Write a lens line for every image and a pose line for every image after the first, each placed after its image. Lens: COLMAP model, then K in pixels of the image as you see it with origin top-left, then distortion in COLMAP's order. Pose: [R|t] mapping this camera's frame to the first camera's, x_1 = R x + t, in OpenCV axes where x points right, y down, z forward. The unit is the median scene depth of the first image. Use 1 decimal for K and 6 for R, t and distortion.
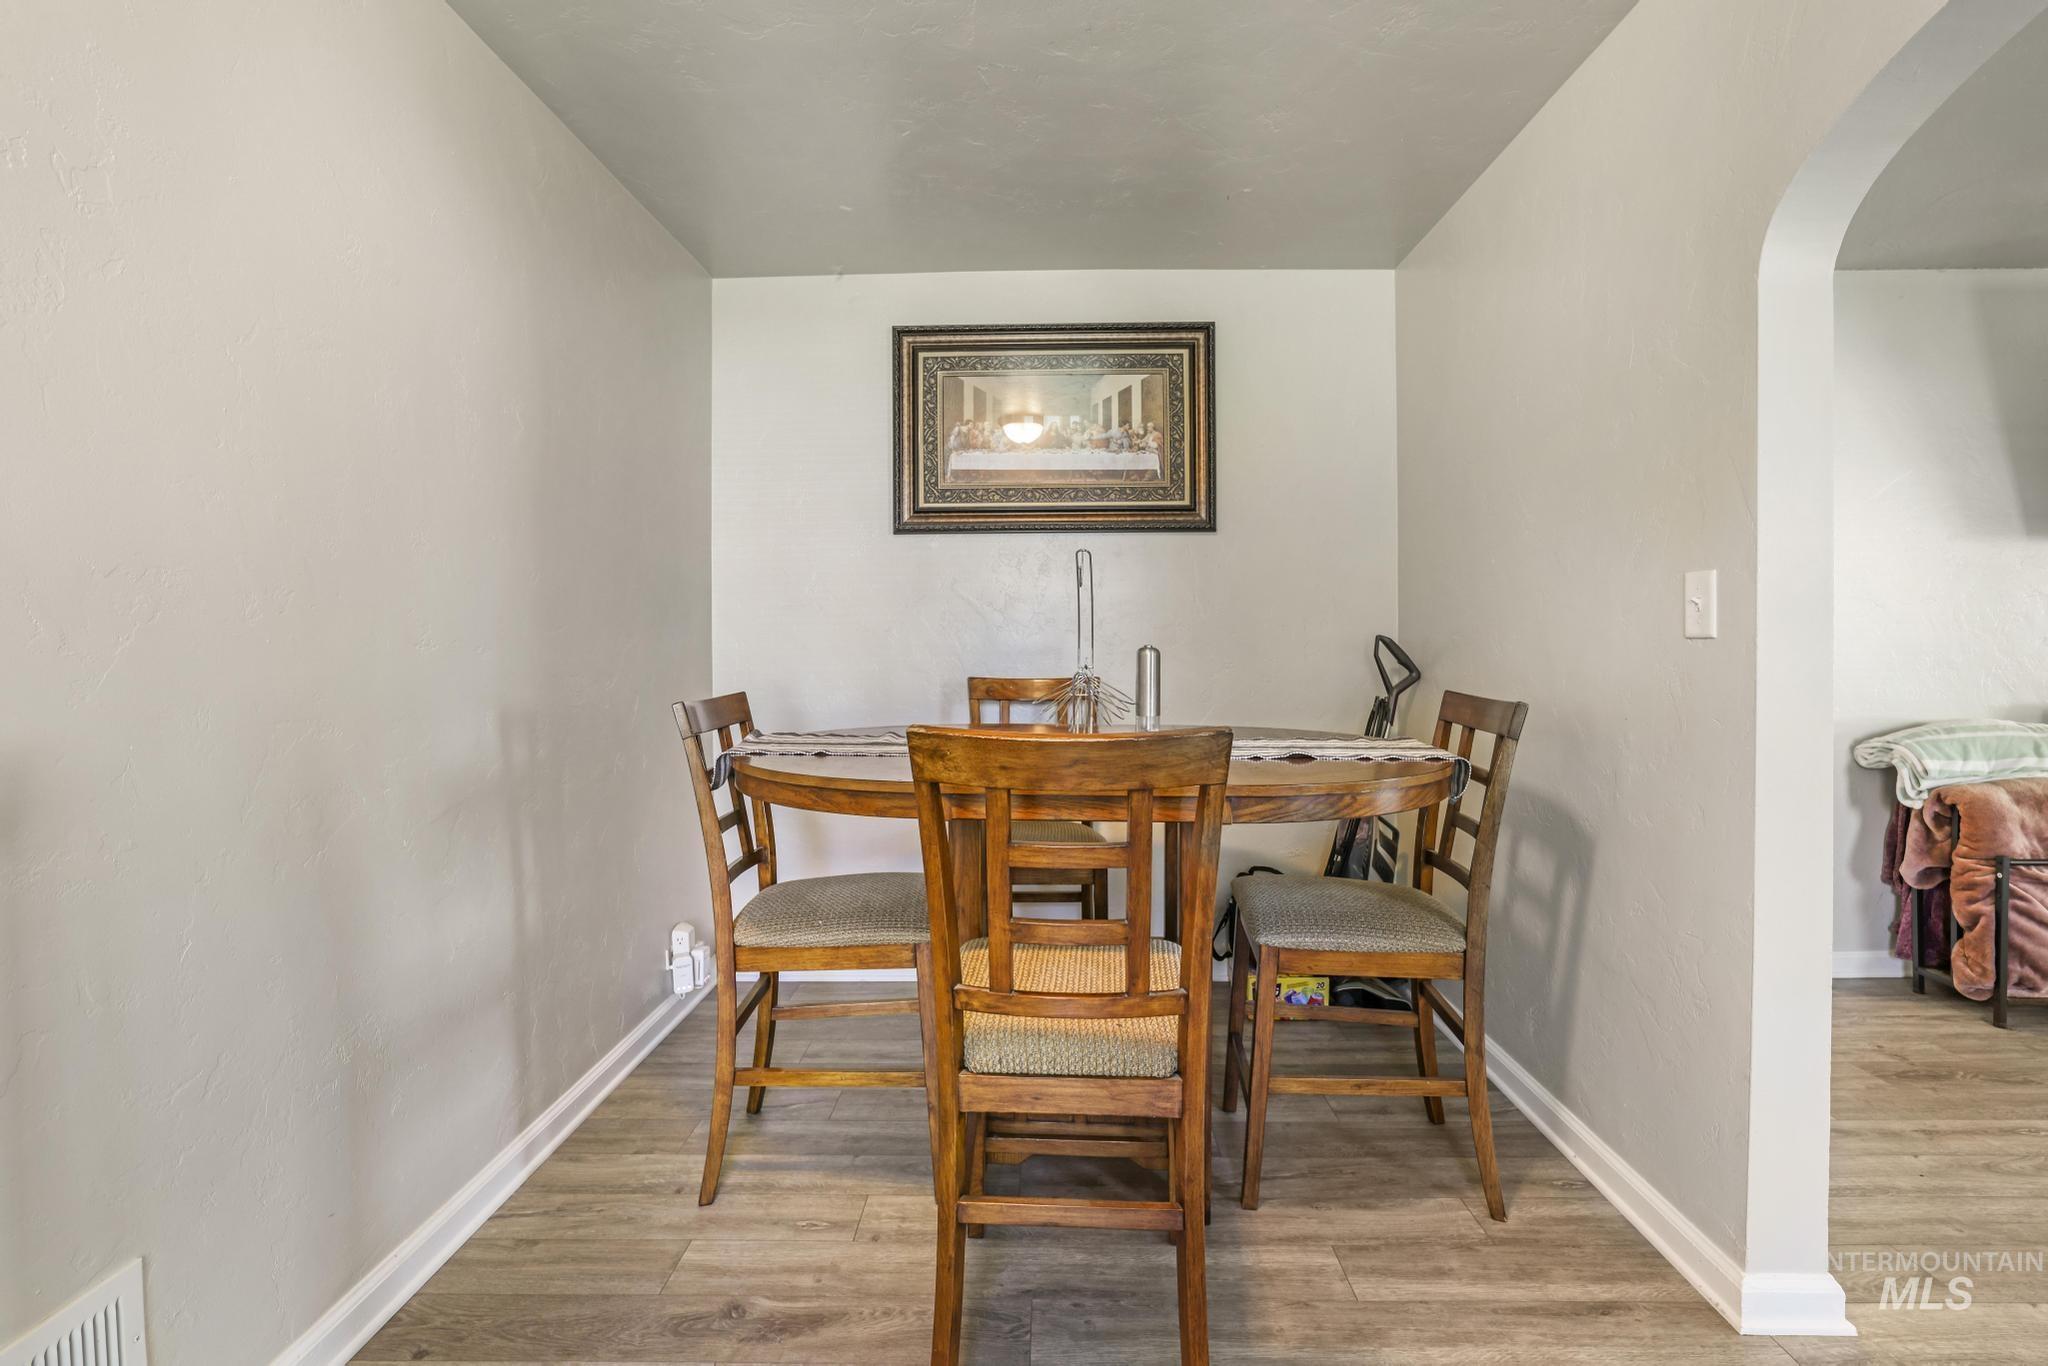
lens RADIAL K [[913.5, 0, 1028.1], [0, 913.5, 649.8], [0, 0, 1]] dist [-0.037901, 0.014221]
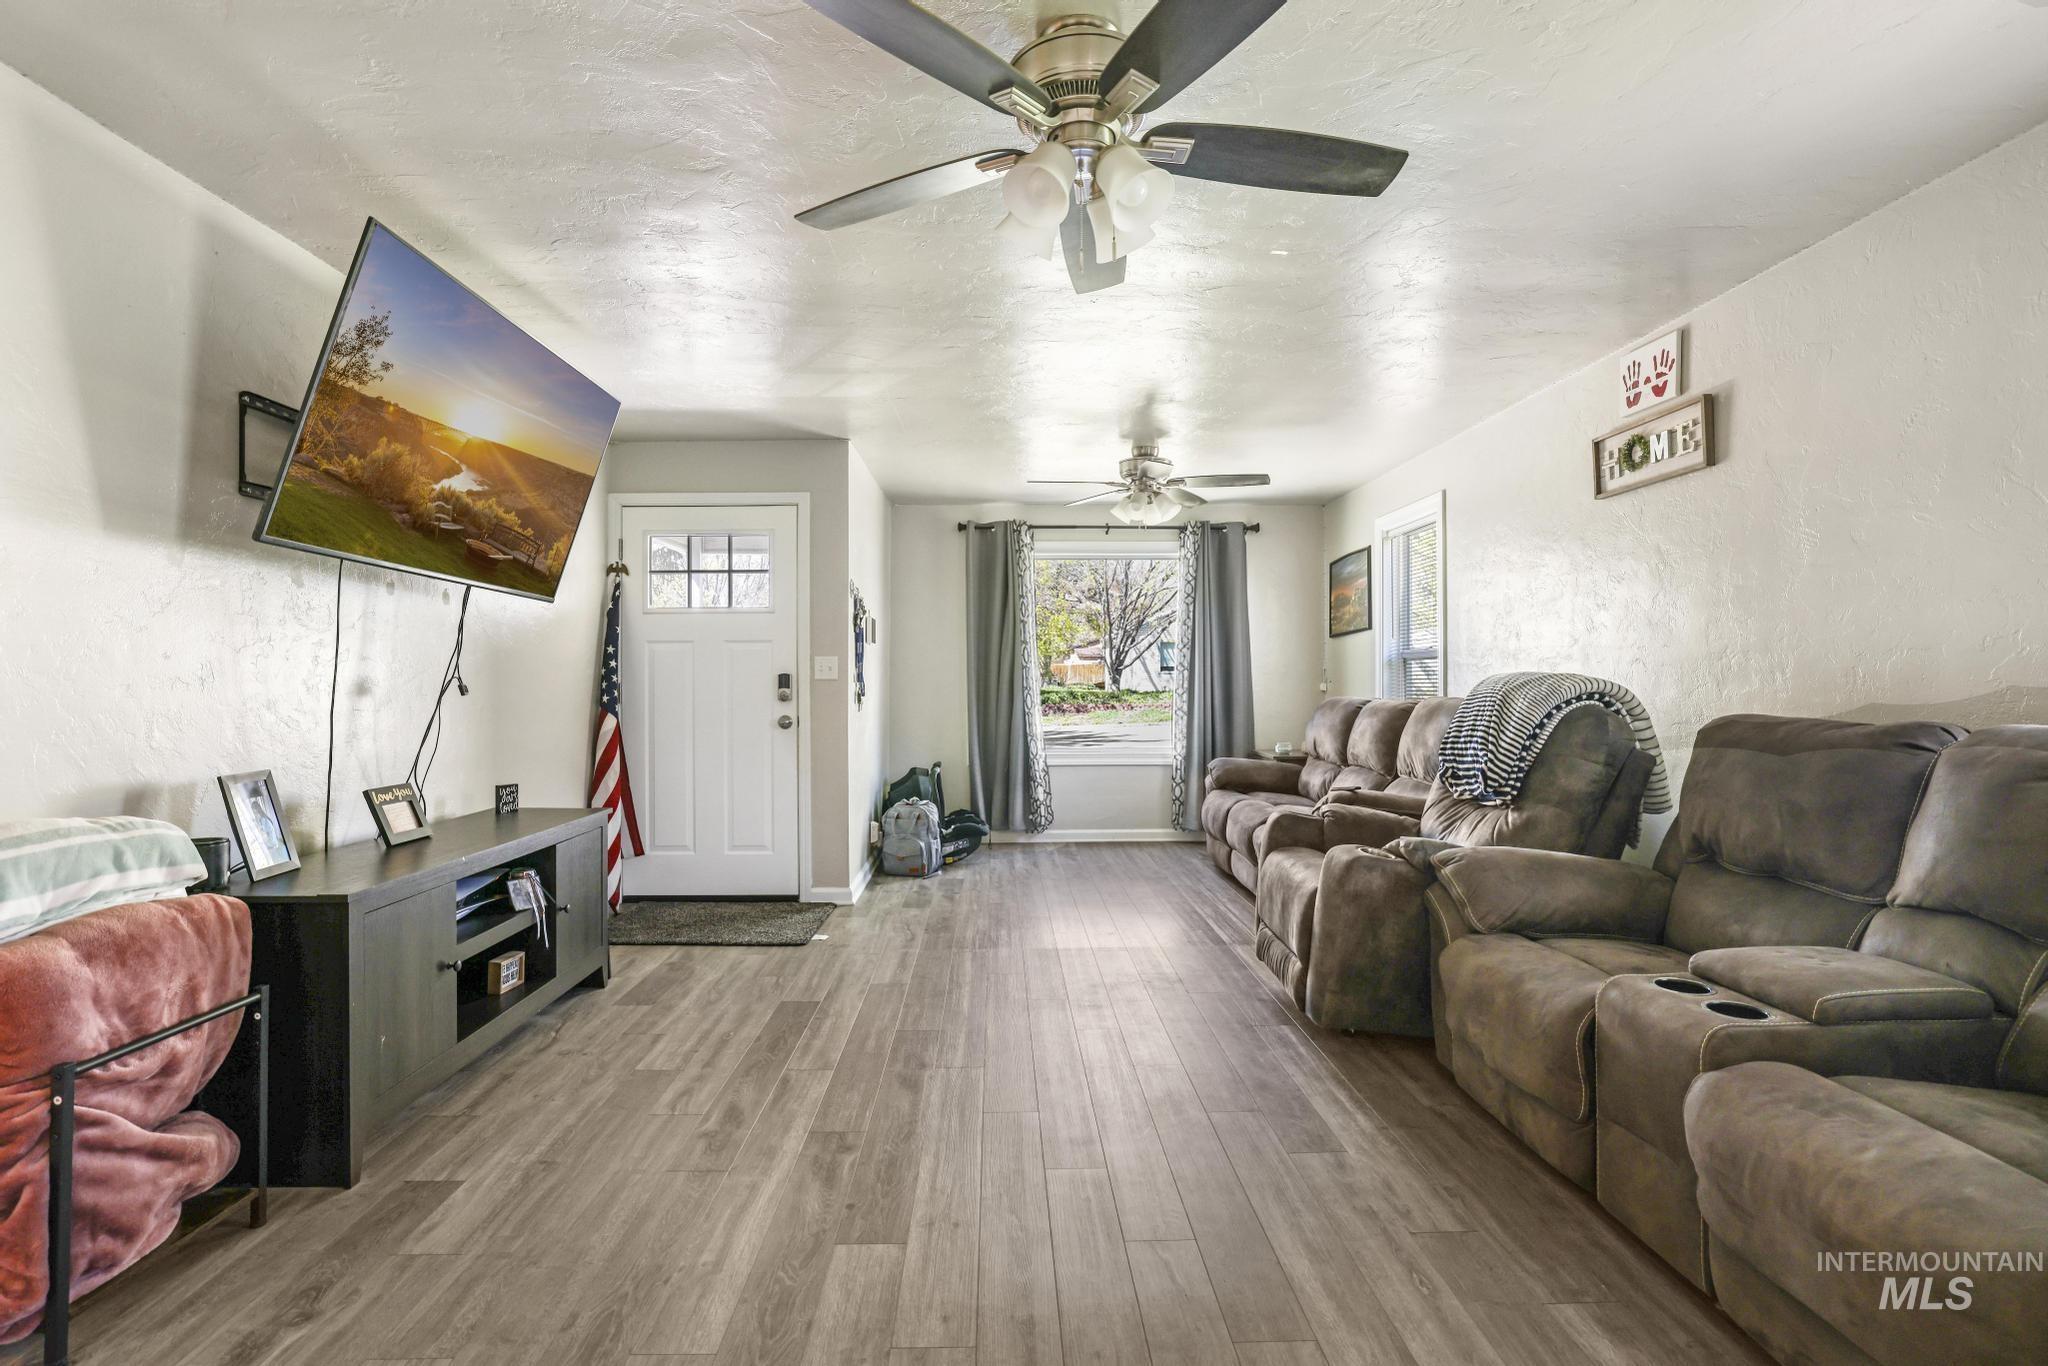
lens RADIAL K [[954.5, 0, 1020.3], [0, 954.5, 676.3], [0, 0, 1]] dist [-0.046618, 0.018758]
pose [[-0.048161, 0.015999, 0.998711, 0.459456], [0.013274, 0.999794, -0.015376, -0.000598], [-0.998751, 0.012516, -0.048364, 0.405502]]
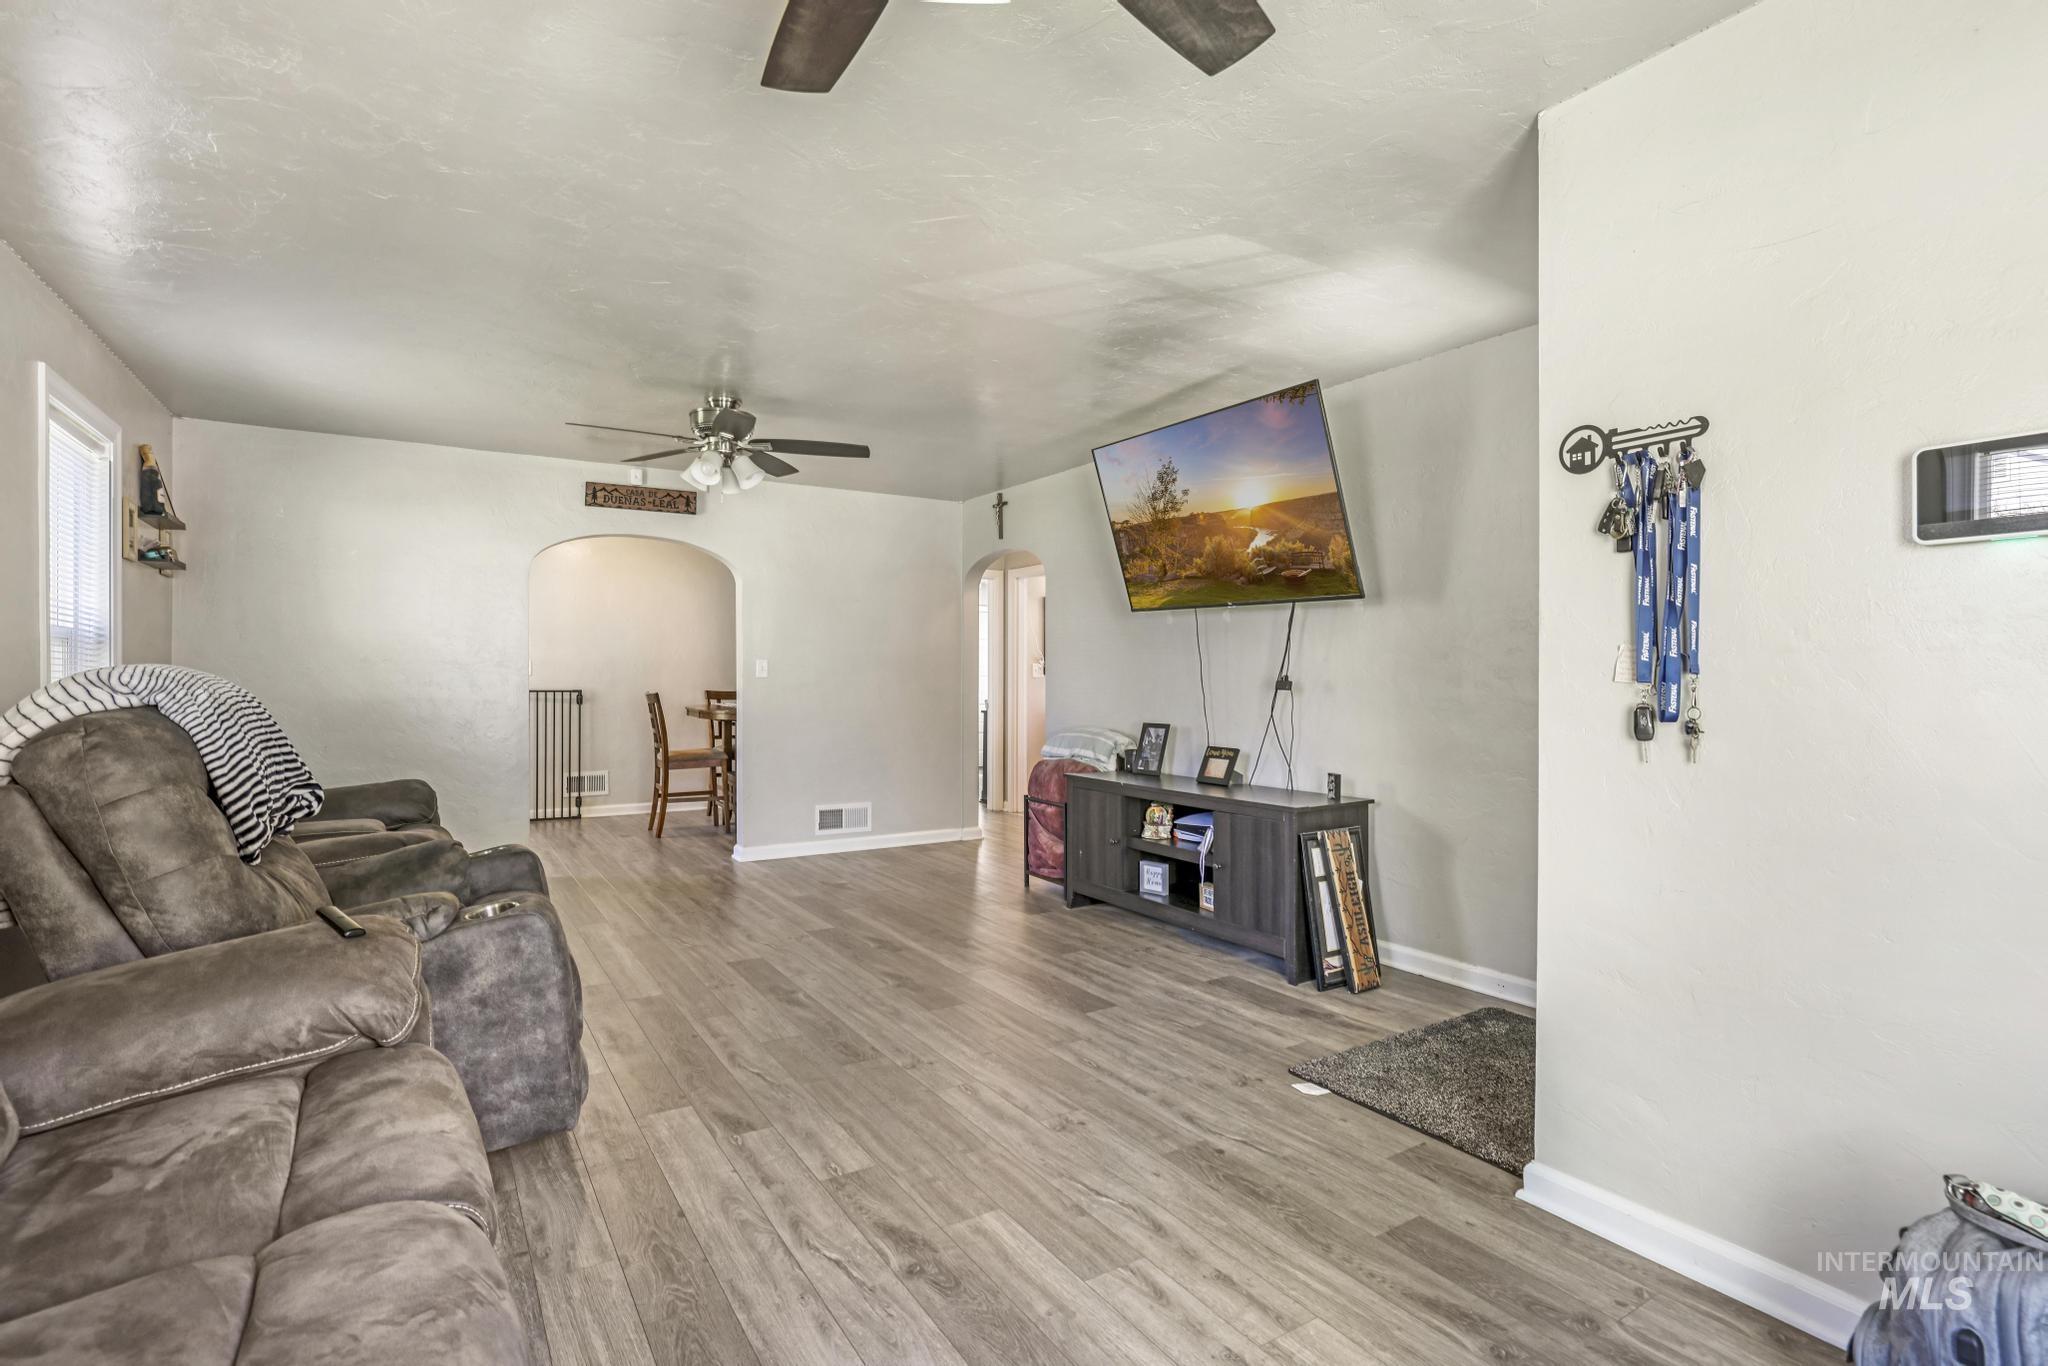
lens RADIAL K [[969.4, 0, 1021.1], [0, 969.4, 676.2], [0, 0, 1]] dist [-0.050131, 0.020806]
pose [[0.554402, 0.009242, -0.832197, 2.747198], [-0.017661, 0.999844, -0.000662, -0.017291], [0.832061, 0.015065, 0.554479, -0.146621]]
